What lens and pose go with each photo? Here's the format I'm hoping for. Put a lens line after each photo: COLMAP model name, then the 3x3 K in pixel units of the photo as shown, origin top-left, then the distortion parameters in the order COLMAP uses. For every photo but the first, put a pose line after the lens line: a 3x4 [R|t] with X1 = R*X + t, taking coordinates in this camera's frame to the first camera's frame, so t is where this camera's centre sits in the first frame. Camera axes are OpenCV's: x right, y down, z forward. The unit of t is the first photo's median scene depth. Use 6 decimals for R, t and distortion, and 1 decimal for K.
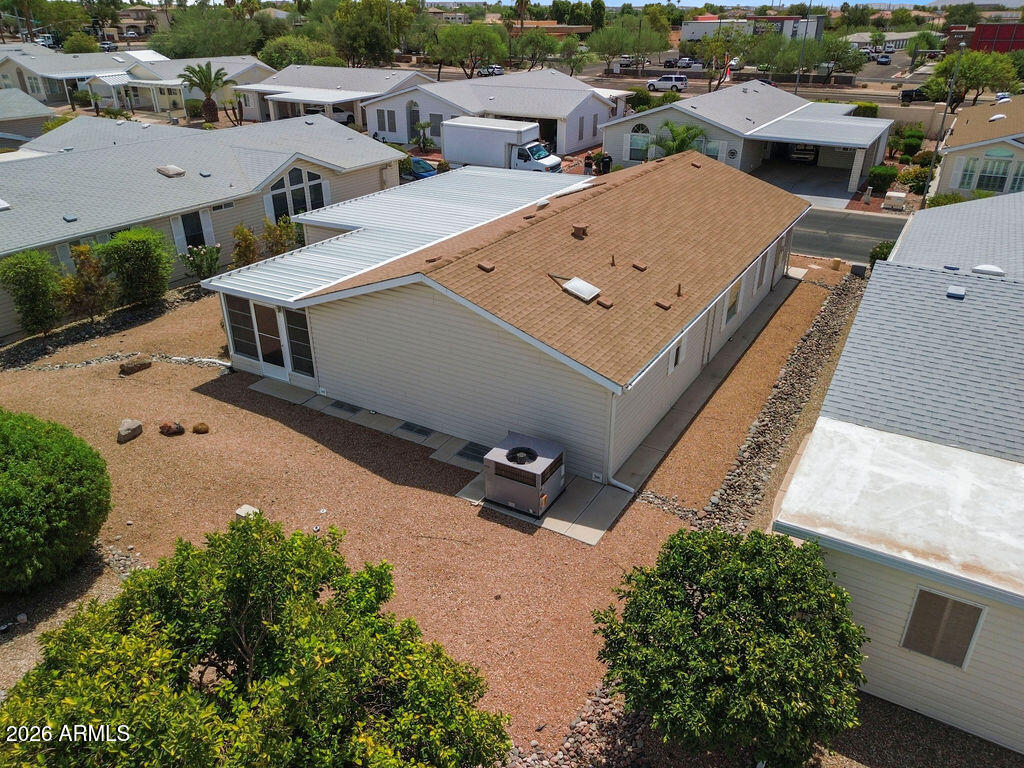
lens RADIAL K [[738.9, 0, 508.7], [0, 738.9, 387.4], [0, 0, 1]] dist [0.052847, -0.045779]
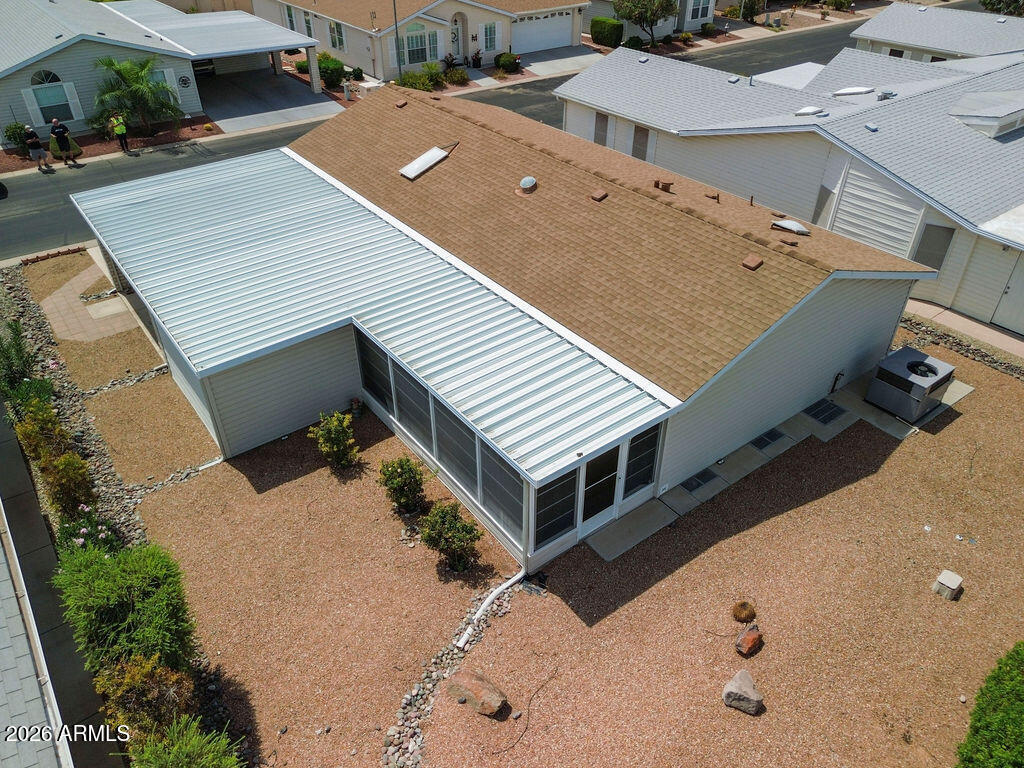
lens RADIAL K [[738.9, 0, 509.3], [0, 738.9, 385.6], [0, 0, 1]] dist [0.052847, -0.045779]
pose [[0.381795, -0.538624, 0.751077, -0.873280], [0.419570, 0.825083, 0.378417, -0.465276], [-0.823525, 0.170652, 0.541003, 0.722149]]
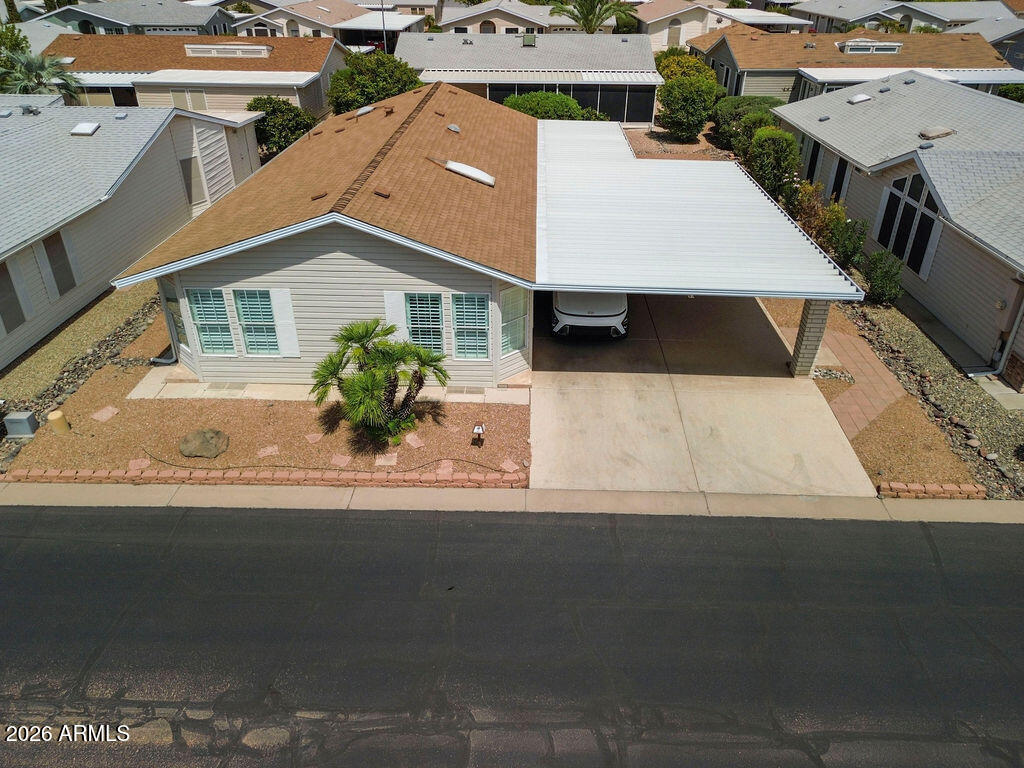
lens RADIAL K [[738.9, 0, 510.1], [0, 738.9, 380.7], [0, 0, 1]] dist [0.052847, -0.045779]
pose [[-0.874631, 0.236961, -0.422931, 0.597446], [-0.221676, 0.580368, 0.783602, -1.047163], [0.431139, 0.779116, -0.455079, 2.138634]]
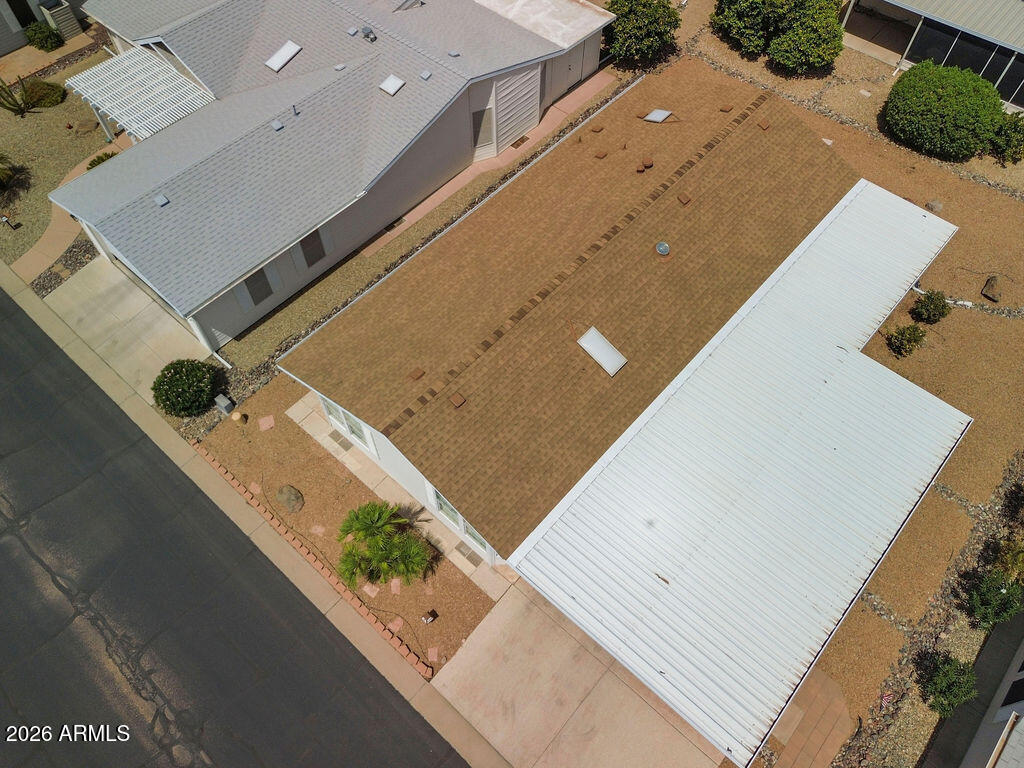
lens RADIAL K [[738.9, 0, 509.2], [0, 738.9, 383.0], [0, 0, 1]] dist [0.052847, -0.045779]
pose [[-0.982001, -0.158243, 0.103116, 0.139632], [0.085605, 0.113760, 0.989813, -1.443290], [-0.168362, 0.980825, -0.098166, 1.568580]]
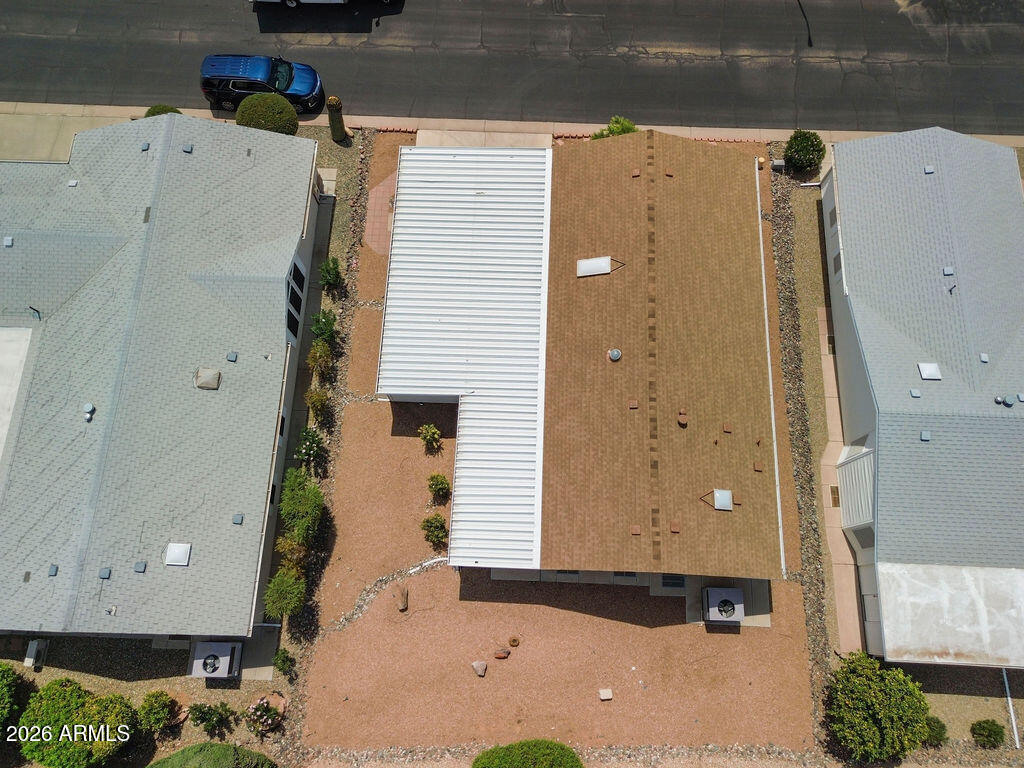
lens RADIAL K [[738.9, 0, 508.0], [0, 738.9, 385.7], [0, 0, 1]] dist [0.052847, -0.045779]
pose [[0.879415, -0.457210, 0.132620, -0.364568], [0.225652, 0.645641, 0.729541, -1.403335], [-0.419178, -0.611643, 0.670956, 0.251513]]
